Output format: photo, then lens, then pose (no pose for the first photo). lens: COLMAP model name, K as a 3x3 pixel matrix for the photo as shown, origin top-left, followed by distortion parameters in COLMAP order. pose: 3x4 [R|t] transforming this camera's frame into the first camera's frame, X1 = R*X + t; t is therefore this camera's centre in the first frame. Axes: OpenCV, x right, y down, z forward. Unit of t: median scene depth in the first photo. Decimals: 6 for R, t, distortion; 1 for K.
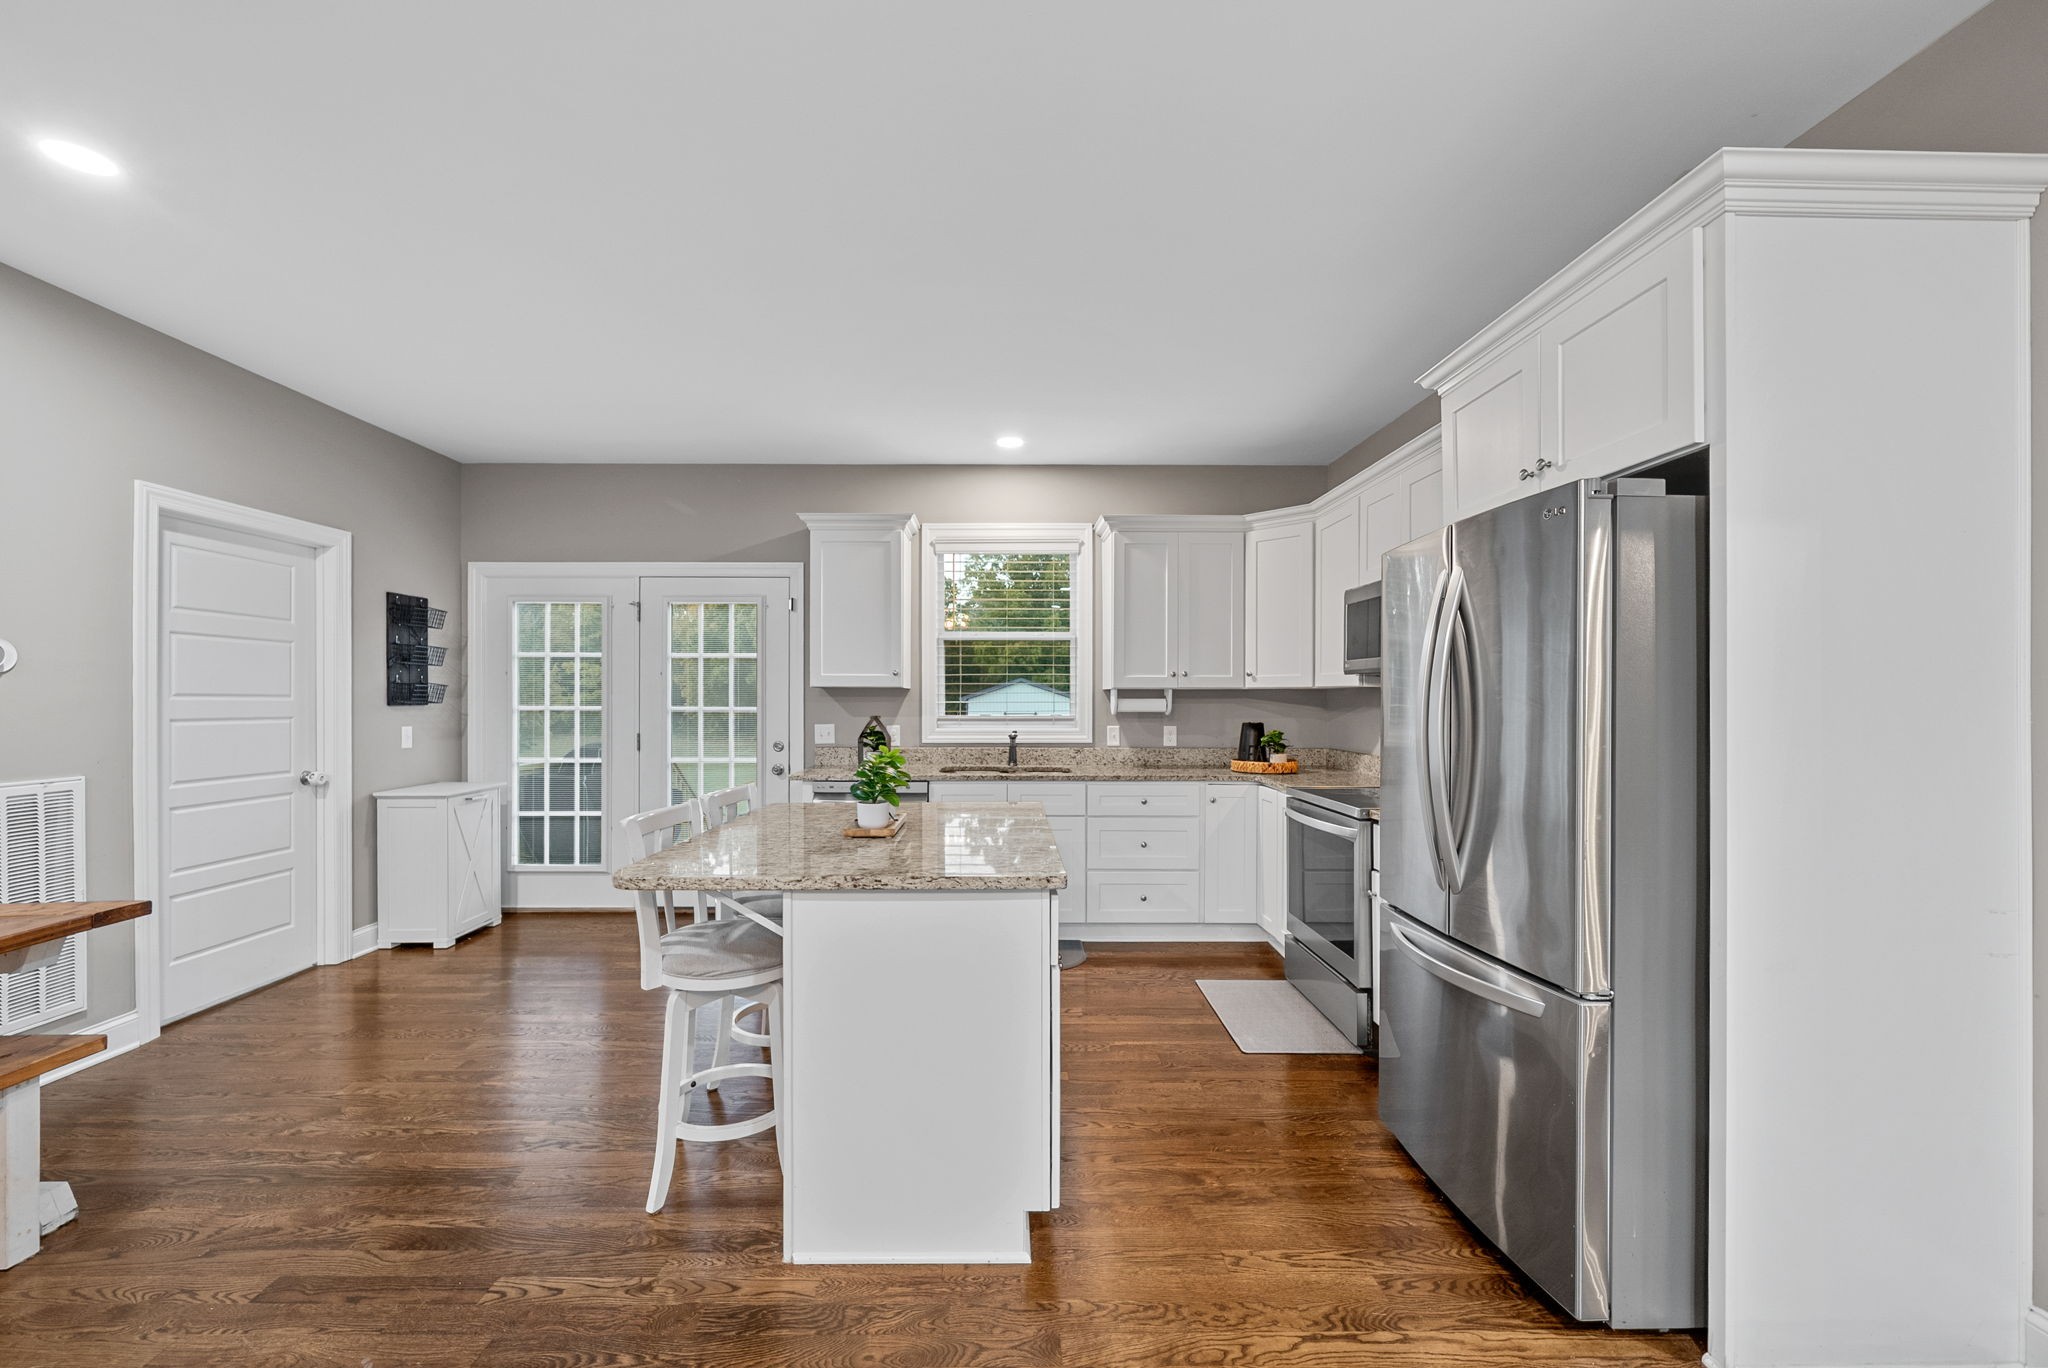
lens RADIAL K [[767.8, 0, 1016.3], [0, 767.8, 697.3], [0, 0, 1]] dist [-0.006310, 0.000666]
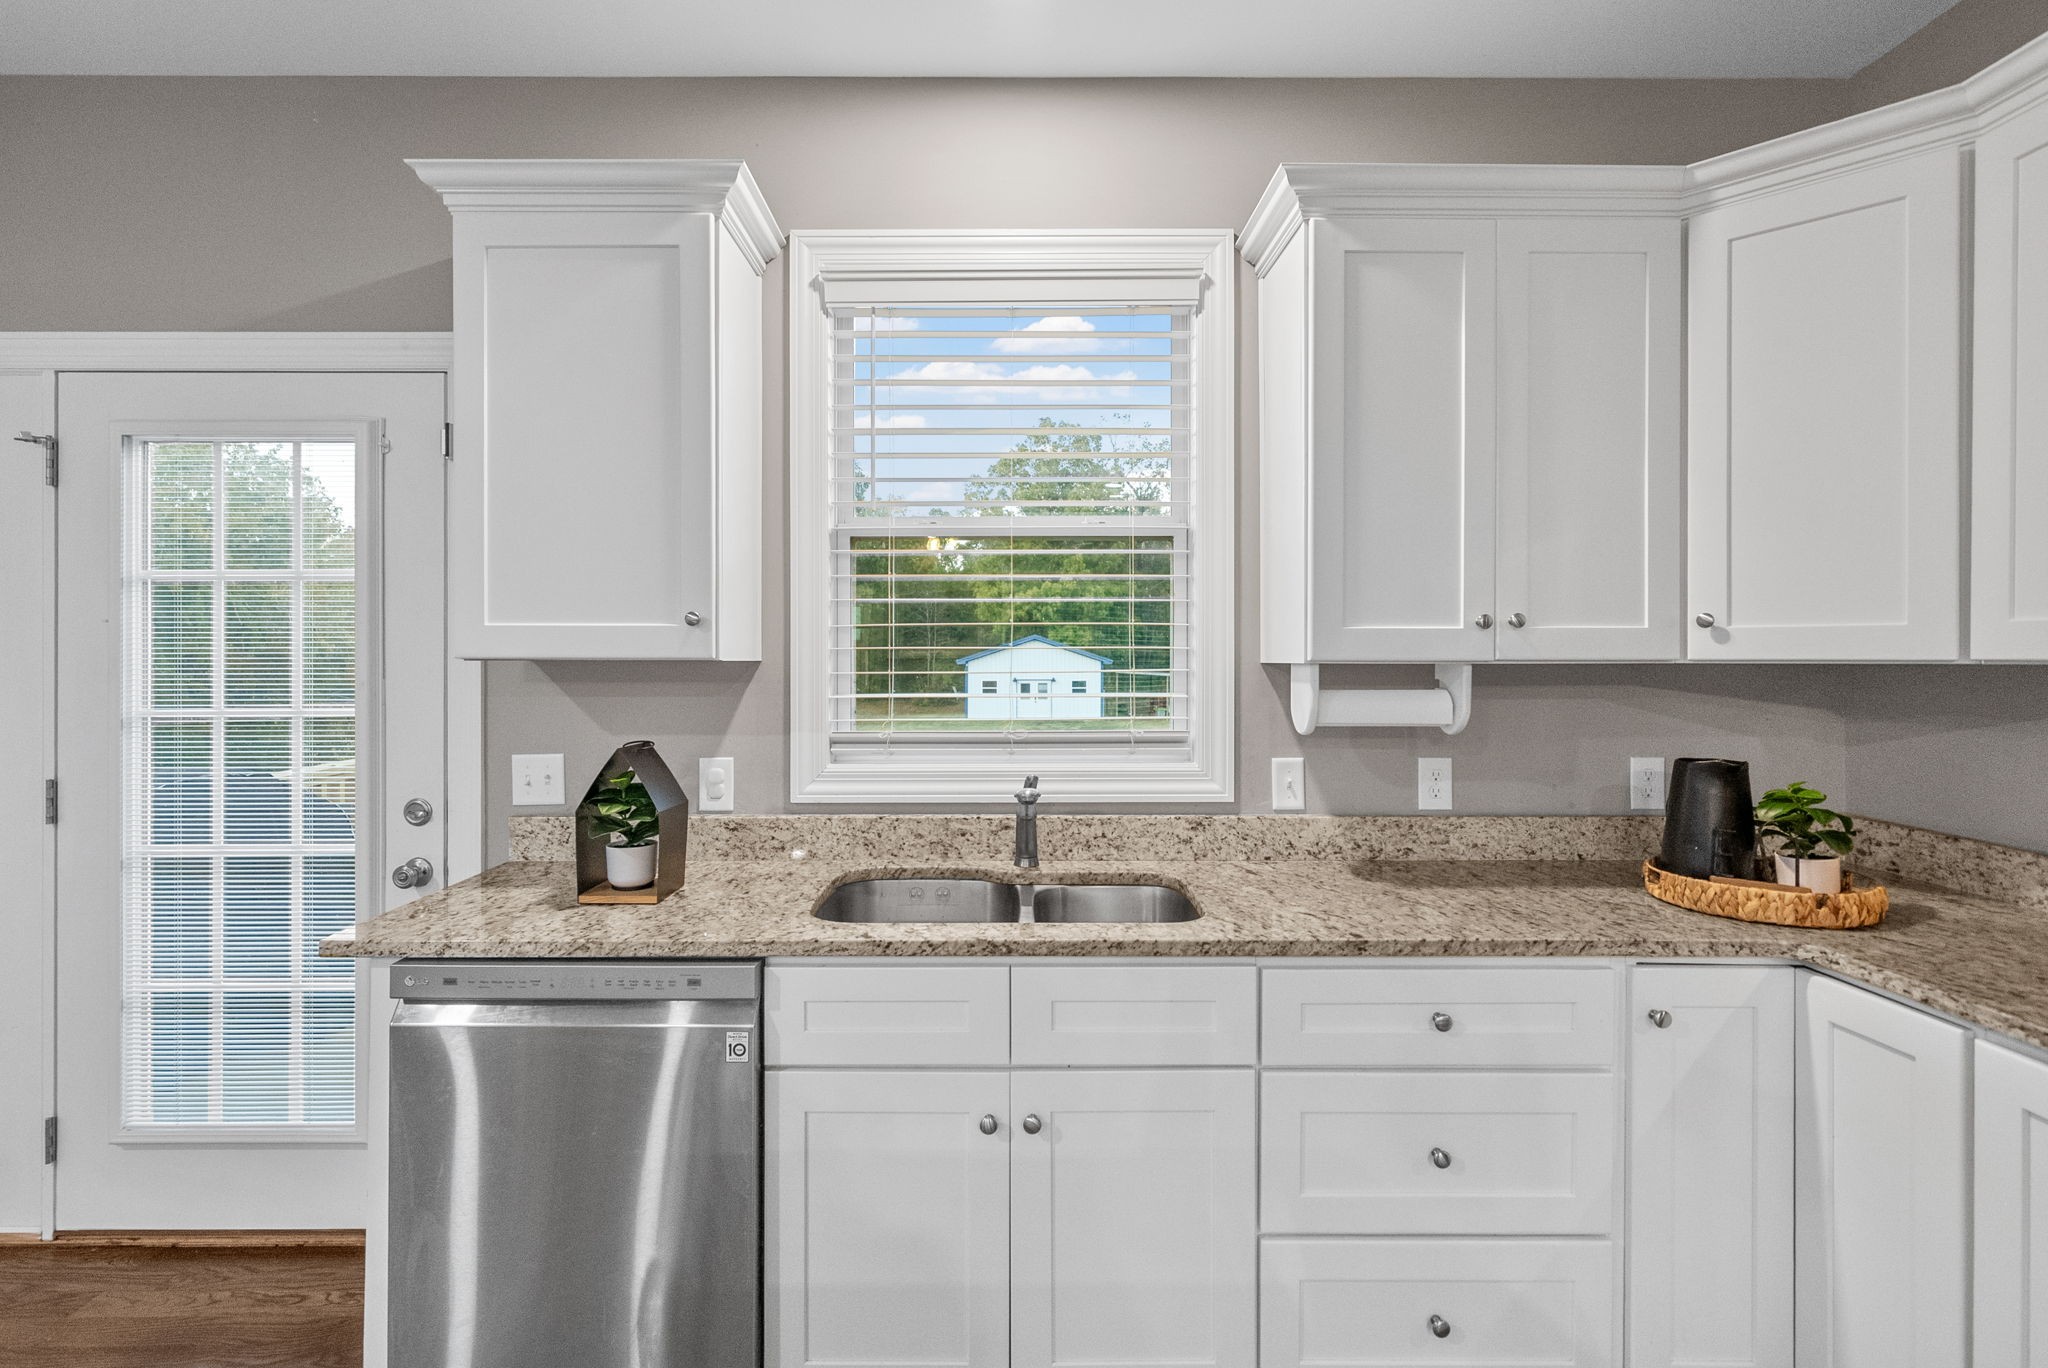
lens RADIAL K [[922.2, 0, 1037.2], [0, 922.2, 661.8], [0, 0, 1]] dist [-0.003698, 0.000674]
pose [[0.999956, -0.001663, 0.009238, -0.003701], [0.001624, 0.999990, 0.004226, -0.013670], [-0.009245, -0.004211, 0.999948, 0.570426]]
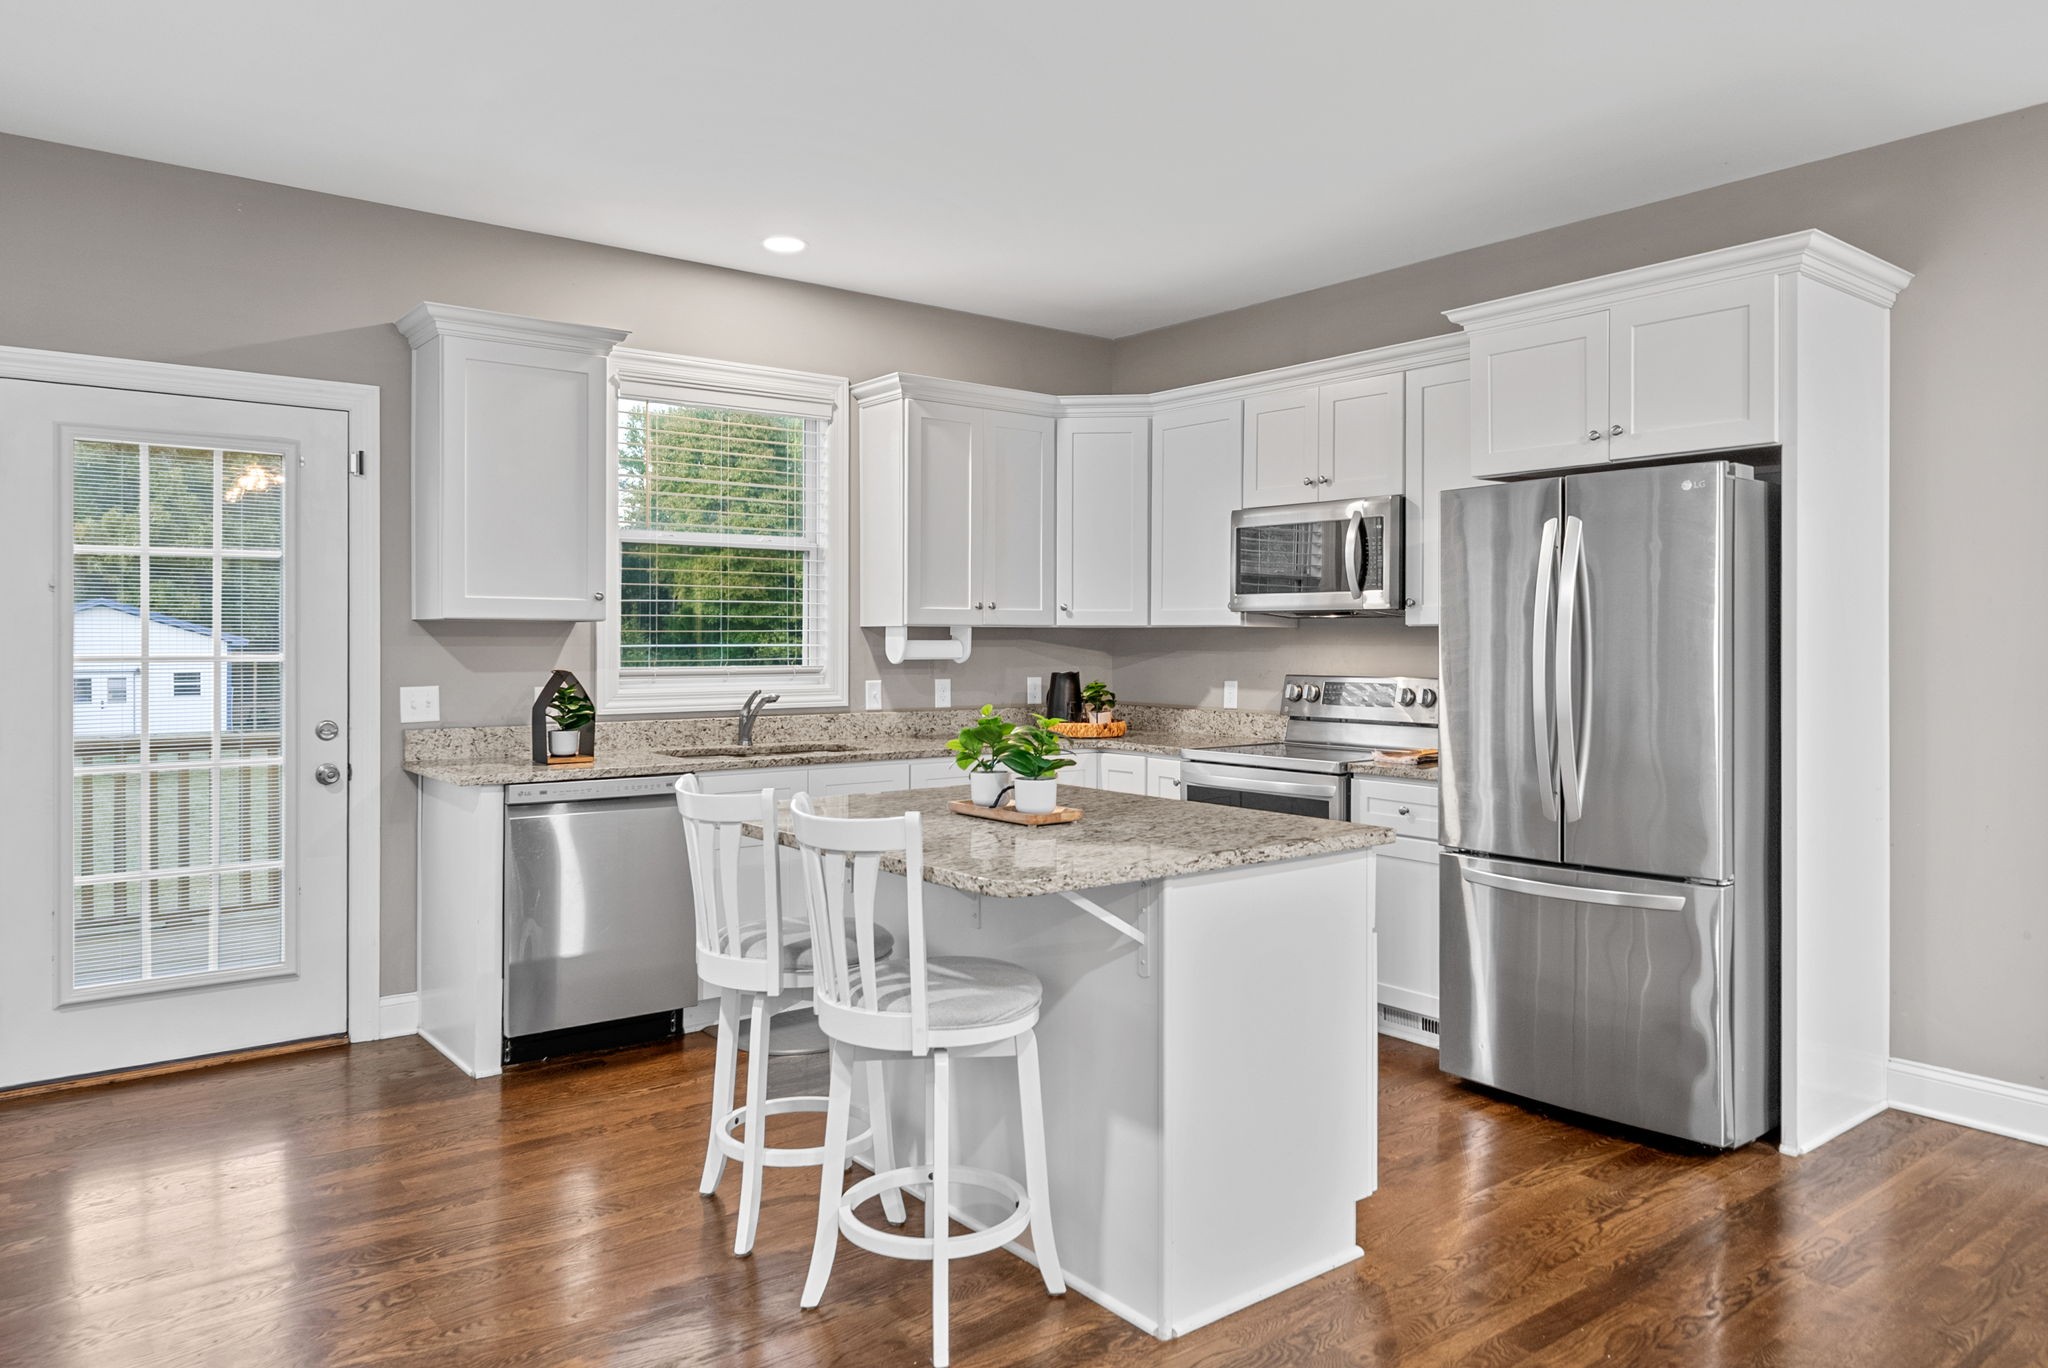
lens RADIAL K [[1324.8, 0, 993.7], [0, 1324.8, 641.7], [0, 0, 1]] dist [0.008190, -0.004132]
pose [[0.801455, 0.000089, 0.598055, -0.518408], [-0.001713, 0.999996, 0.002147, 0.000389], [-0.598052, -0.002746, 0.801452, -0.003575]]
